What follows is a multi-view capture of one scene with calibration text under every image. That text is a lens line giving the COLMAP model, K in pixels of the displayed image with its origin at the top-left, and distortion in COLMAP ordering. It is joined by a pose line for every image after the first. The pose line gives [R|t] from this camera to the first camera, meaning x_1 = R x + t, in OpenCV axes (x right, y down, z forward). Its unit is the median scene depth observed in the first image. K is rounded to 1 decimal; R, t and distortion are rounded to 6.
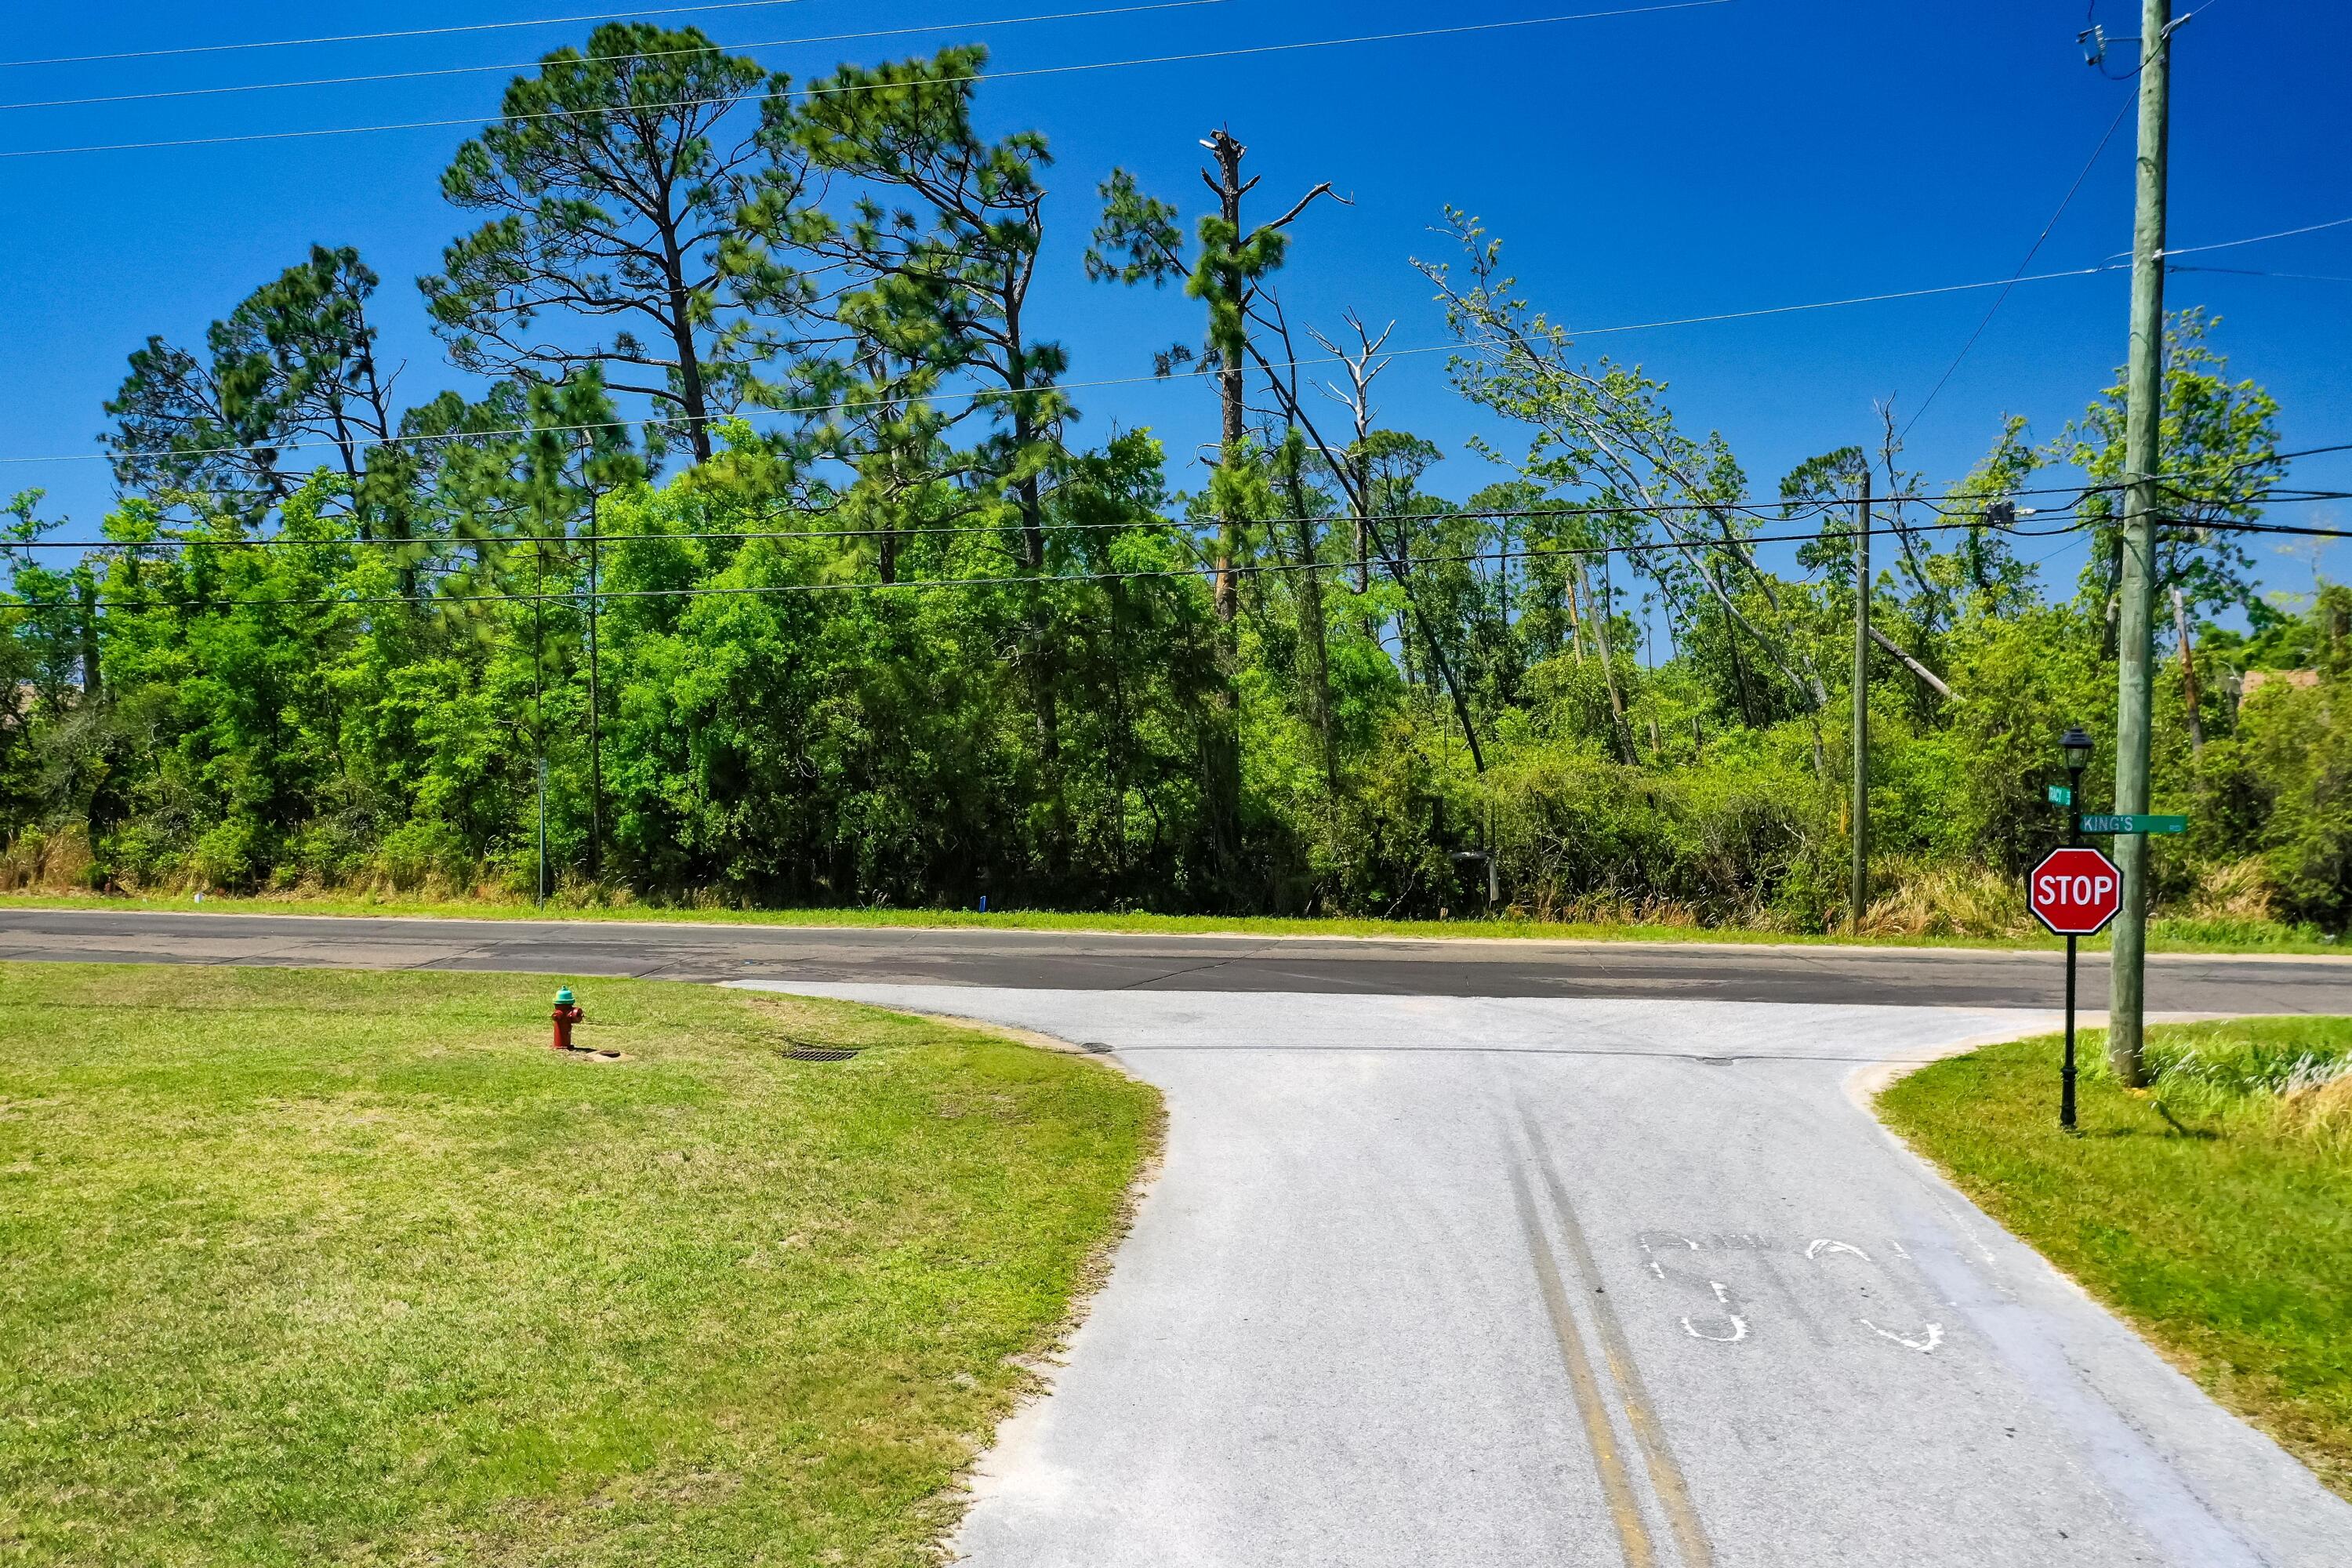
lens RADIAL K [[1898.2, 0, 1176.0], [0, 1898.2, 784.0], [0, 0, 1]] dist [0.005058, -0.004444]
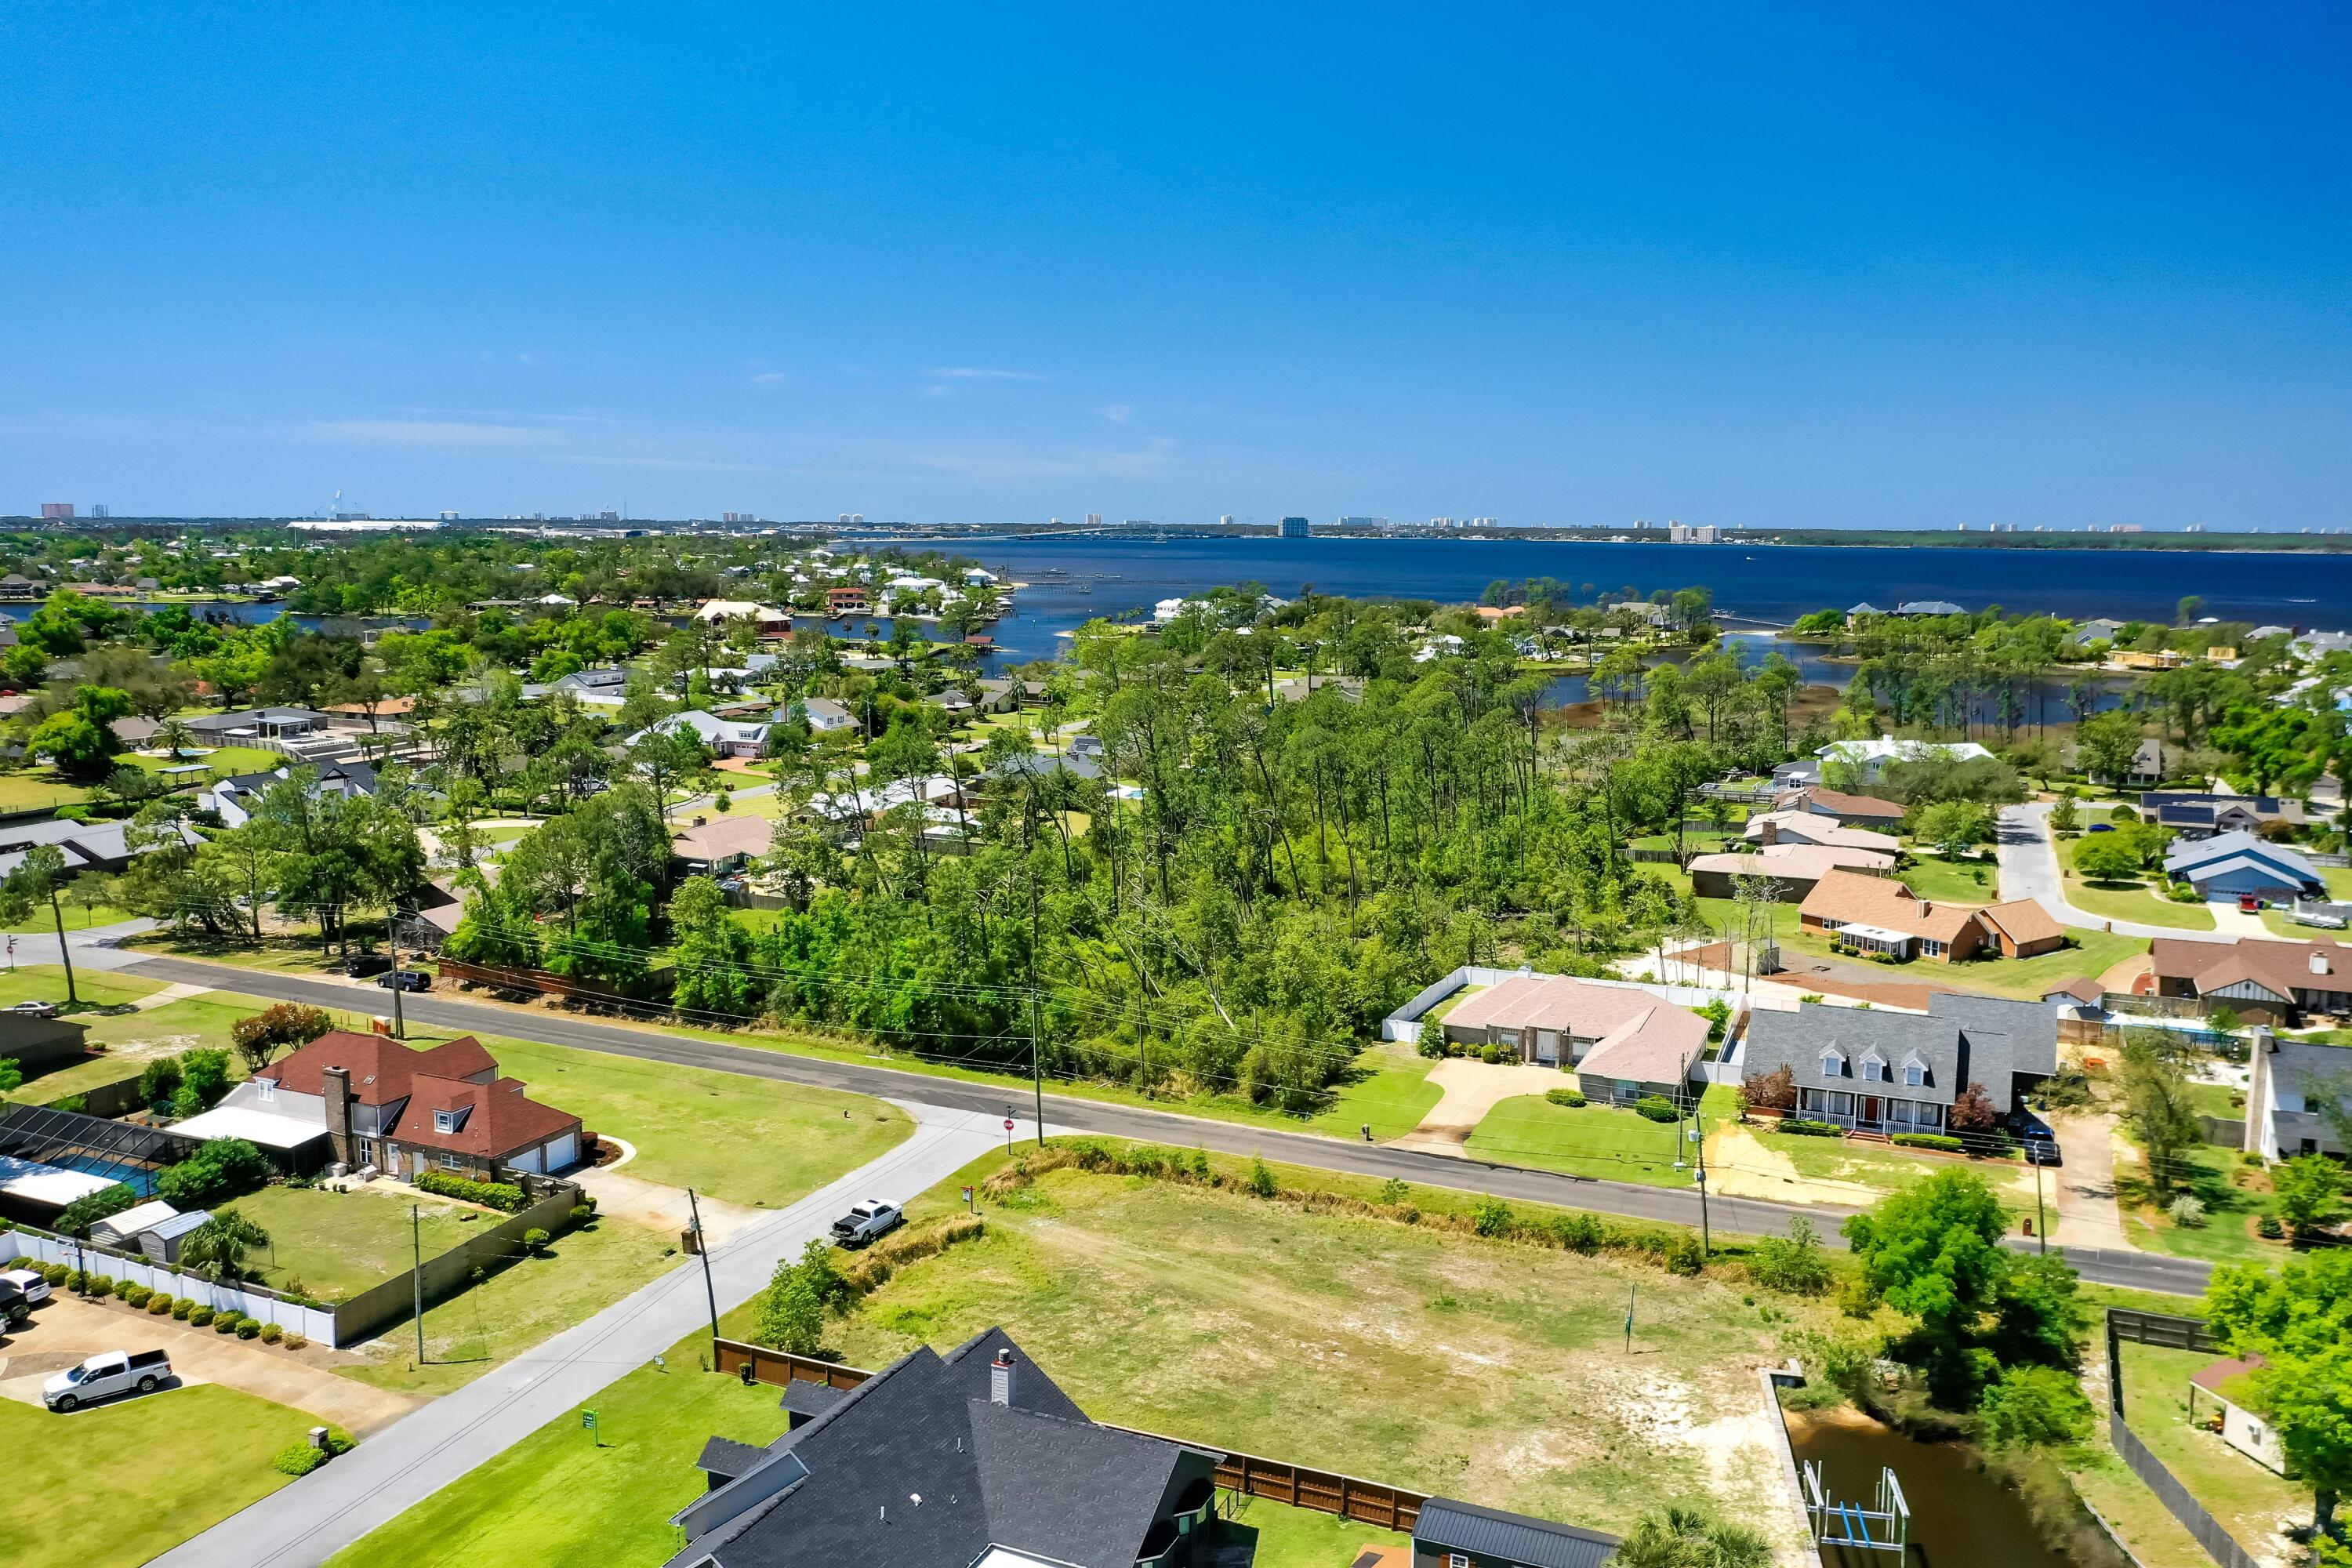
lens RADIAL K [[1898.2, 0, 1176.0], [0, 1898.2, 784.0], [0, 0, 1]] dist [0.005058, -0.004444]
pose [[0.949666, 0.044680, -0.310063, 1.579828], [-0.015751, 0.995335, 0.095186, -0.935310], [0.312869, -0.085511, 0.945939, -2.714943]]
